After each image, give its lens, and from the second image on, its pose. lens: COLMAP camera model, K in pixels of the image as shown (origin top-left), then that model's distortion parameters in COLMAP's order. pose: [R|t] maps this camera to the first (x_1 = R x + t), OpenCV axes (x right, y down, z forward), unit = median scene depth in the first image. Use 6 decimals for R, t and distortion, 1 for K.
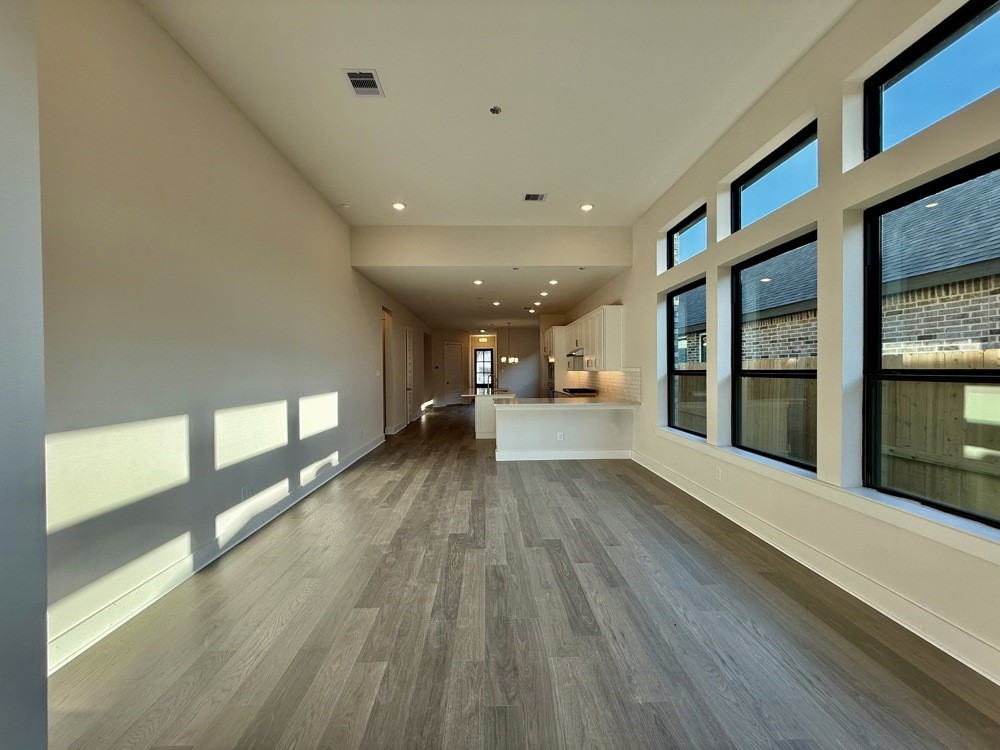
lens RADIAL K [[397.1, 0, 505.0], [0, 397.1, 374.0], [0, 0, 1]] dist [-0.003247, 0.000410]
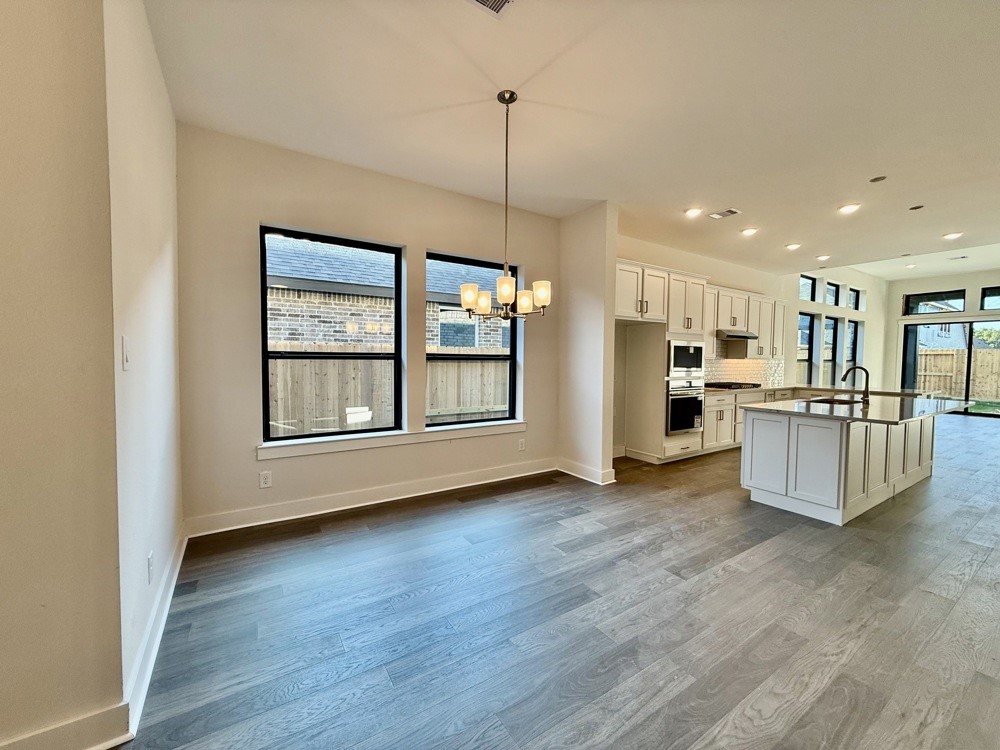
lens RADIAL K [[397.1, 0, 502.5], [0, 397.1, 374.2], [0, 0, 1]] dist [-0.003247, 0.000410]
pose [[-0.494989, -0.030801, 0.868353, -0.452894], [0.001115, 0.999348, 0.036083, -0.012614], [-0.868898, 0.018829, -0.494632, 1.879718]]
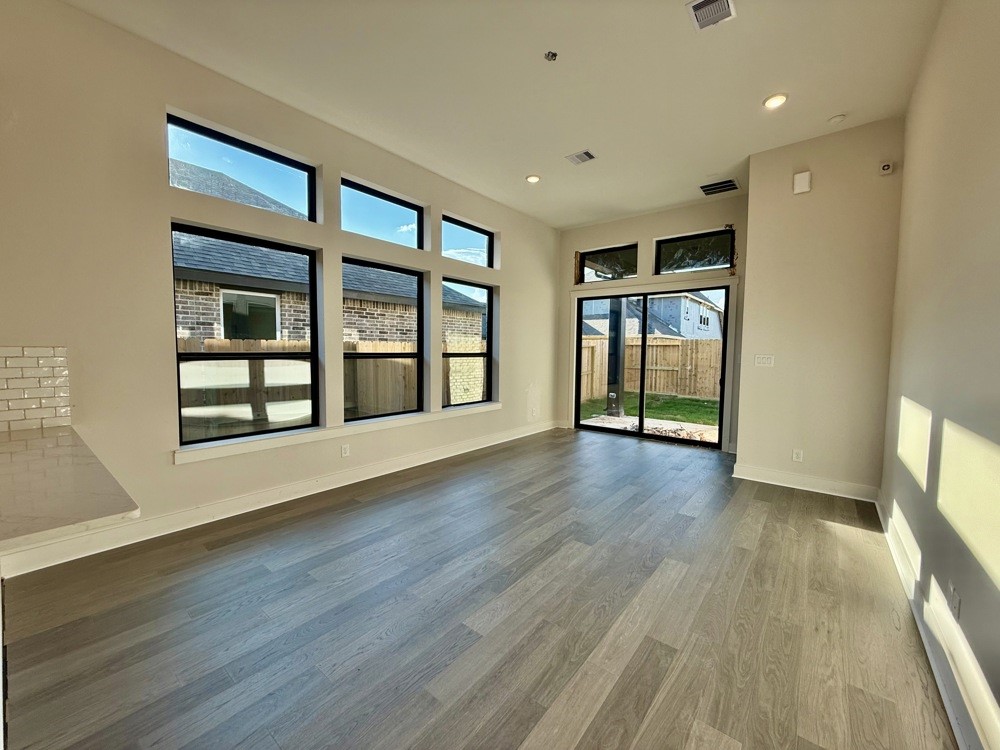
lens RADIAL K [[397.1, 0, 498.1], [0, 397.1, 373.0], [0, 0, 1]] dist [-0.003247, 0.000410]
pose [[-0.745561, -0.037711, 0.665370, -0.433989], [0.002046, 0.998264, 0.058871, -0.016325], [-0.666434, 0.045253, -0.744189, 1.400067]]
